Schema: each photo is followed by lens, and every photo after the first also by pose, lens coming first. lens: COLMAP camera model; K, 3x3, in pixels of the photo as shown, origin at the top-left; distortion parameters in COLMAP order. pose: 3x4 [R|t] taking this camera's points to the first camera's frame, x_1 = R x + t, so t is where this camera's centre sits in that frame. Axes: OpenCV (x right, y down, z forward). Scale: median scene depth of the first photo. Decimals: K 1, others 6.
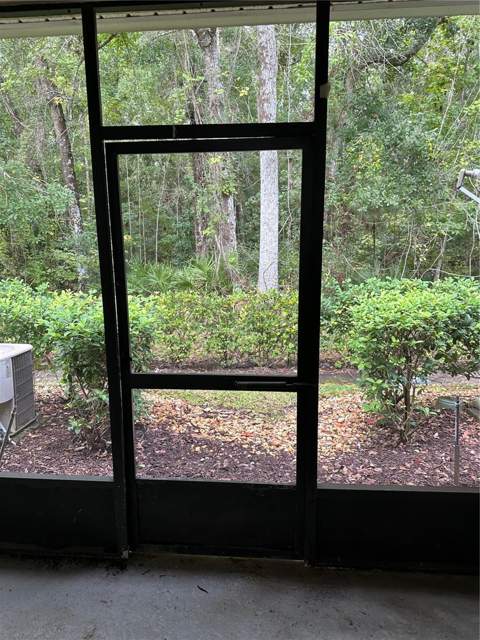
lens RADIAL K [[447.7, 0, 234.5], [0, 447.7, 316.8], [0, 0, 1]] dist [0.097212, -0.138061]
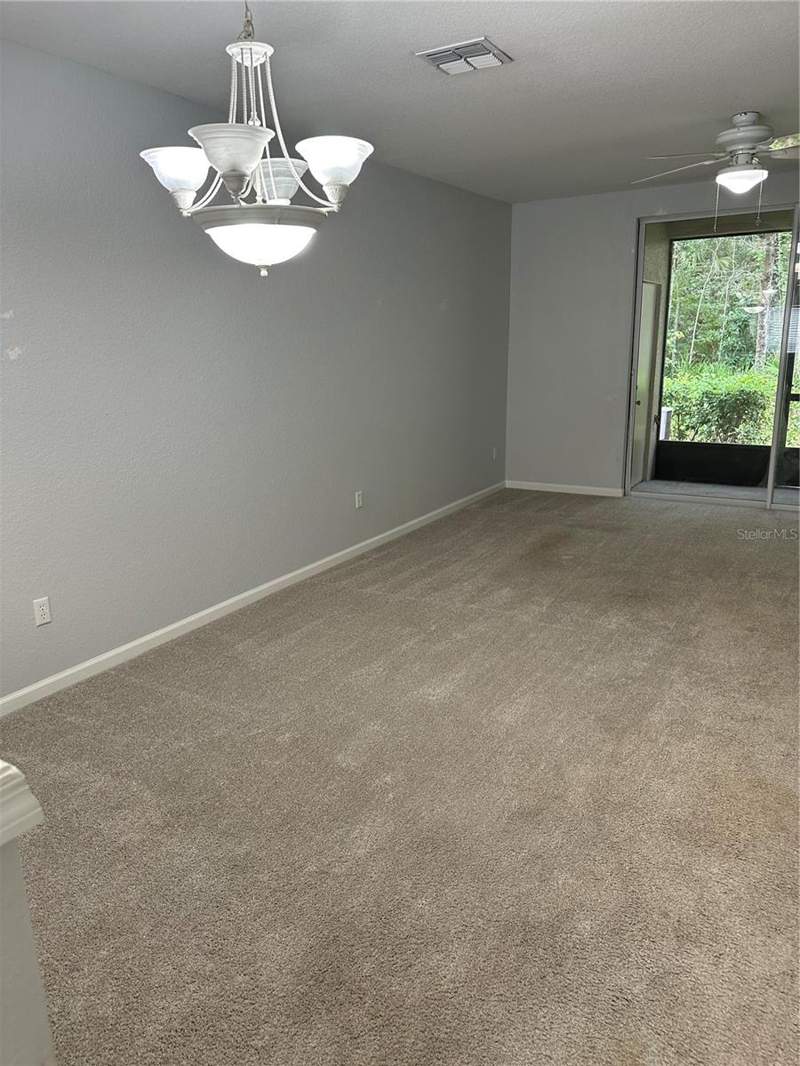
lens RADIAL K [[745.8, 0, 390.9], [0, 745.8, 527.7], [0, 0, 1]] dist [0.097212, -0.138061]
pose [[0.891160, 0.104944, -0.441385, -0.278534], [-0.072939, 0.993365, 0.088917, 0.609910], [0.447788, -0.047045, 0.892901, -3.251618]]
